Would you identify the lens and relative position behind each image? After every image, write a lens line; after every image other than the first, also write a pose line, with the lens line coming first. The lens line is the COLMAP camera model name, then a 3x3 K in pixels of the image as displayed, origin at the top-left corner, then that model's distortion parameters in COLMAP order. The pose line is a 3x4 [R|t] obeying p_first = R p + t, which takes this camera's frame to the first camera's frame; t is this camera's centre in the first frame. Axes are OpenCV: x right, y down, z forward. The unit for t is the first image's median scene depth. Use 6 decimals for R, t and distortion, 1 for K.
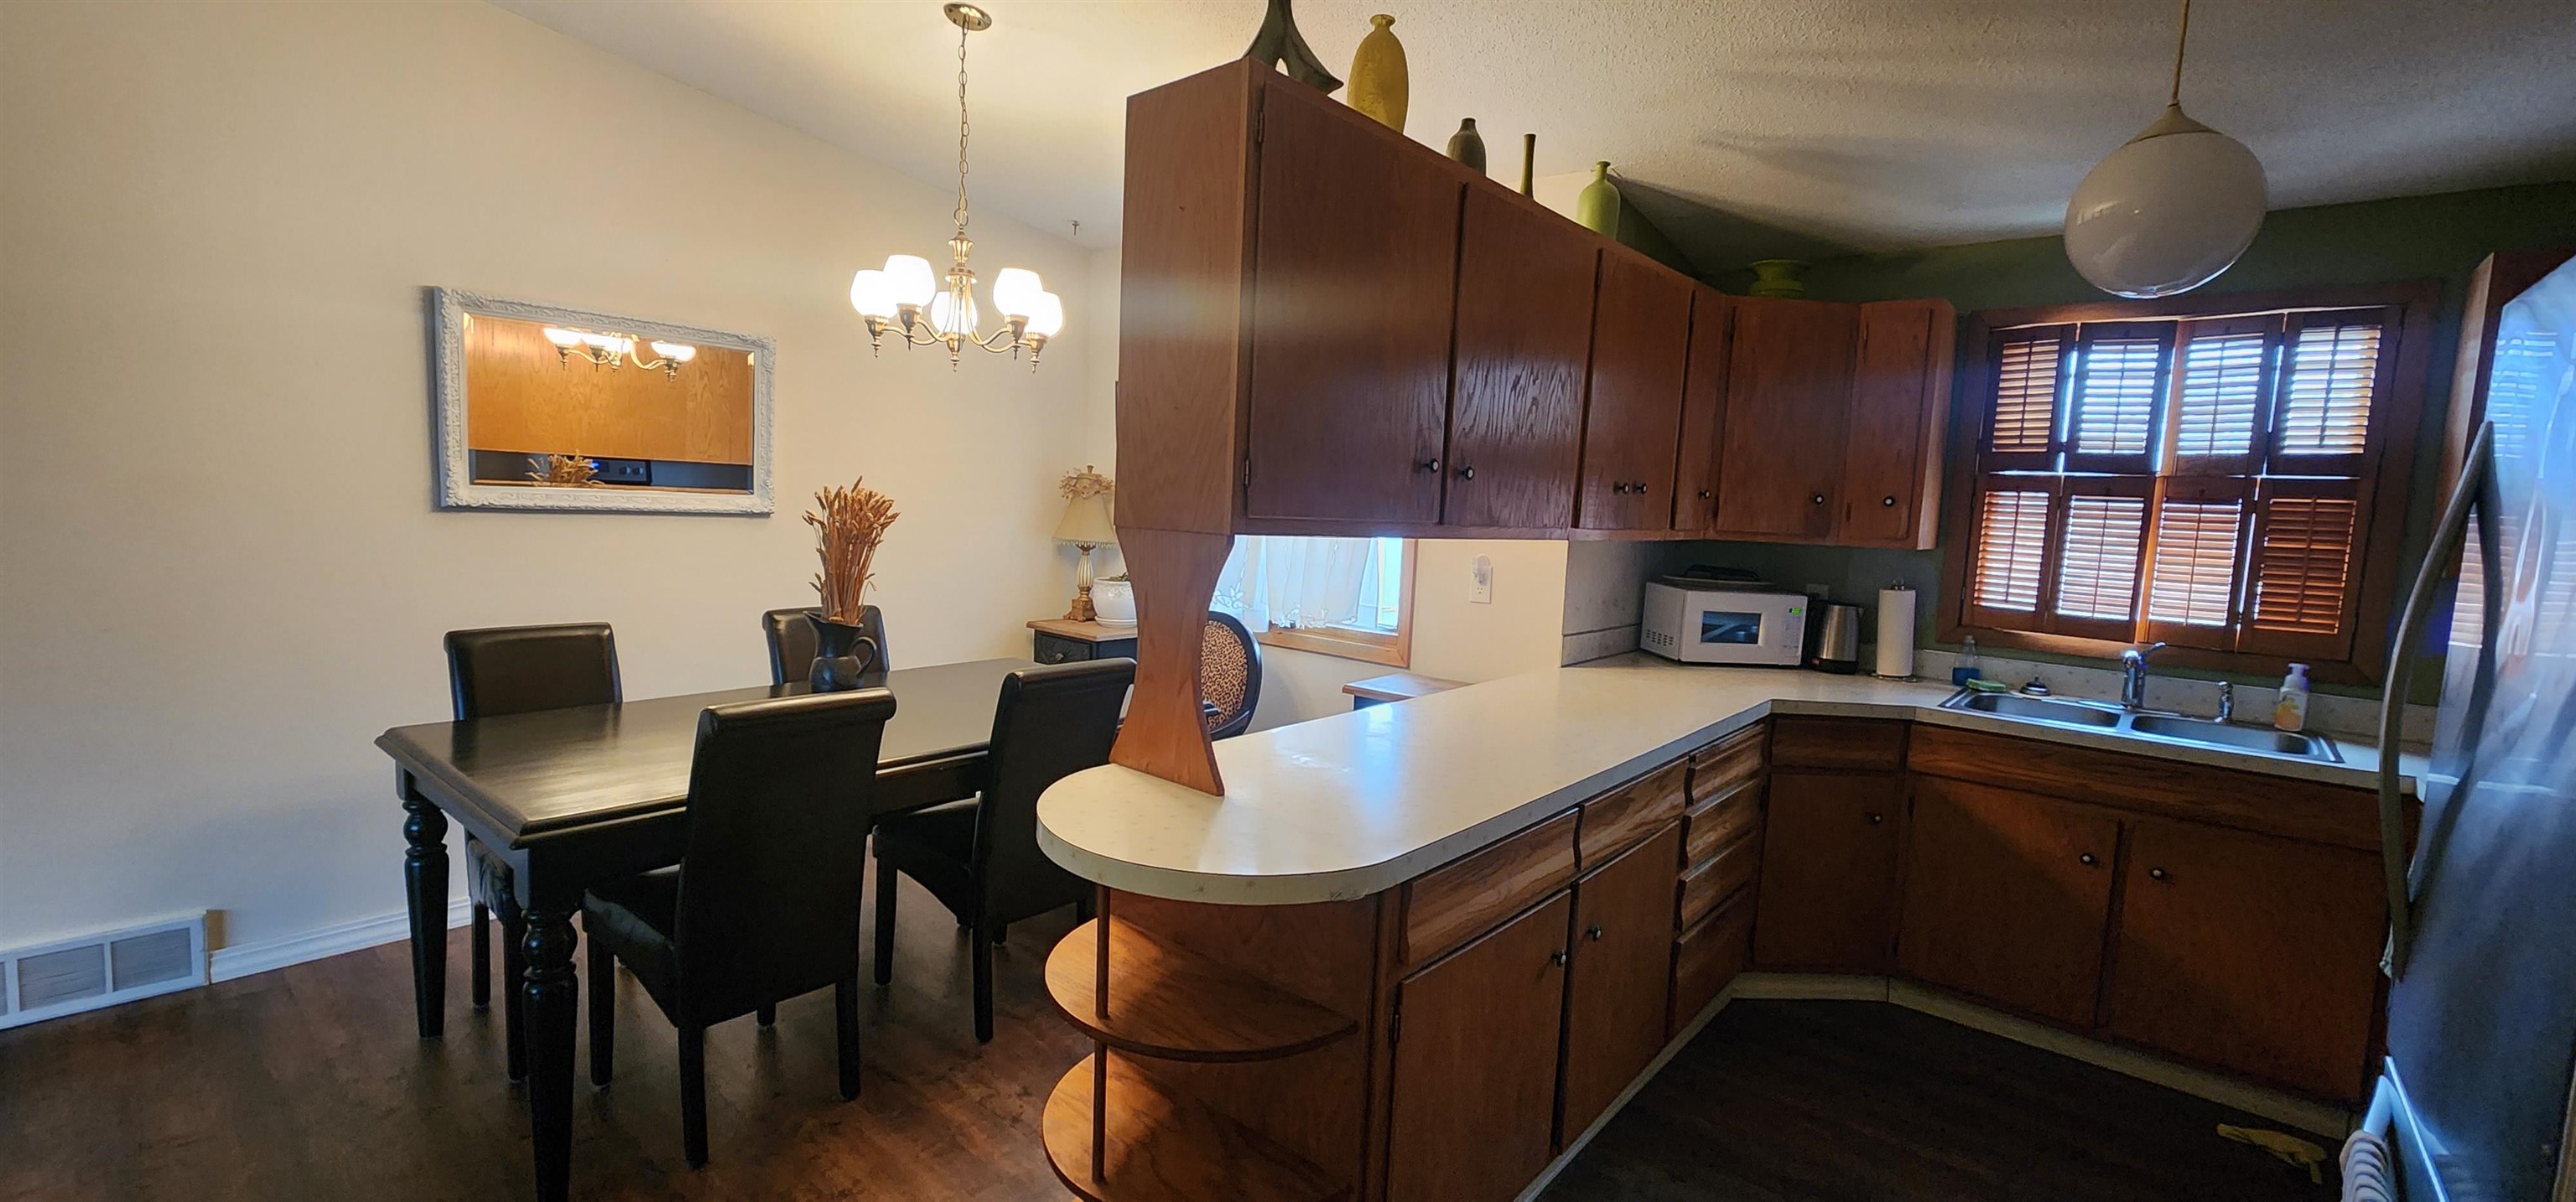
lens RADIAL K [[1045.4, 0, 1298.1], [0, 1045.4, 602.2], [0, 0, 1]] dist [-0.000717, -0.000124]
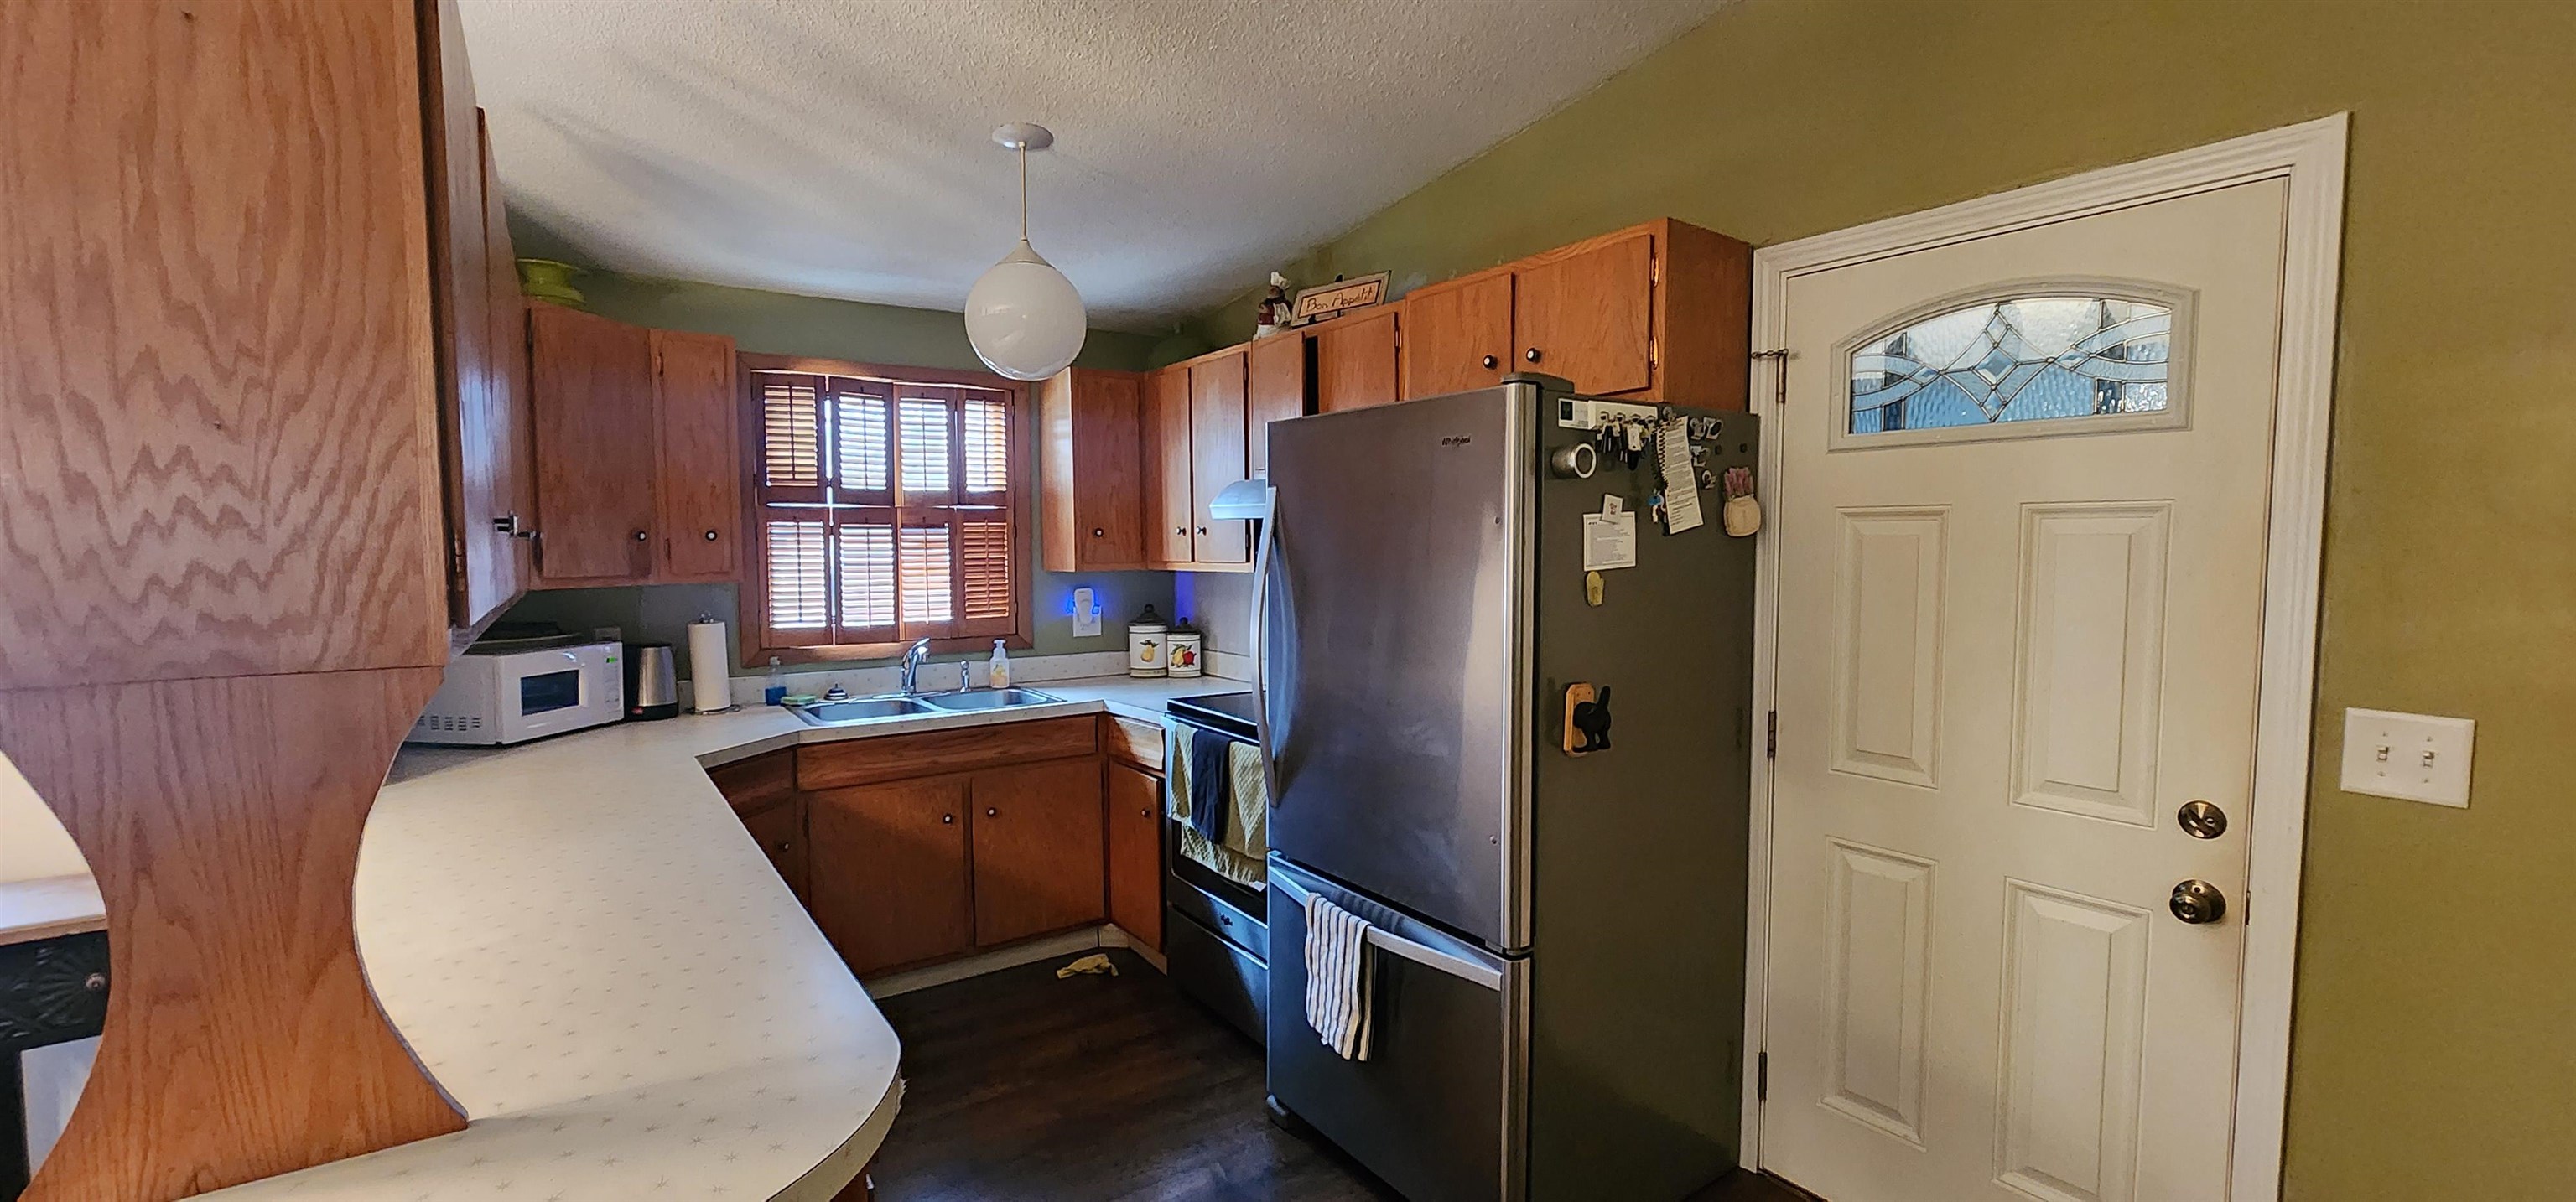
lens RADIAL K [[1049.9, 0, 1301.2], [0, 1049.9, 602.6], [0, 0, 1]] dist [0.004021, 0.000229]
pose [[0.246941, -0.102985, 0.963543, -0.269257], [0.112504, 0.990659, 0.077051, -0.048706], [-0.962477, 0.089376, 0.256221, 0.218819]]
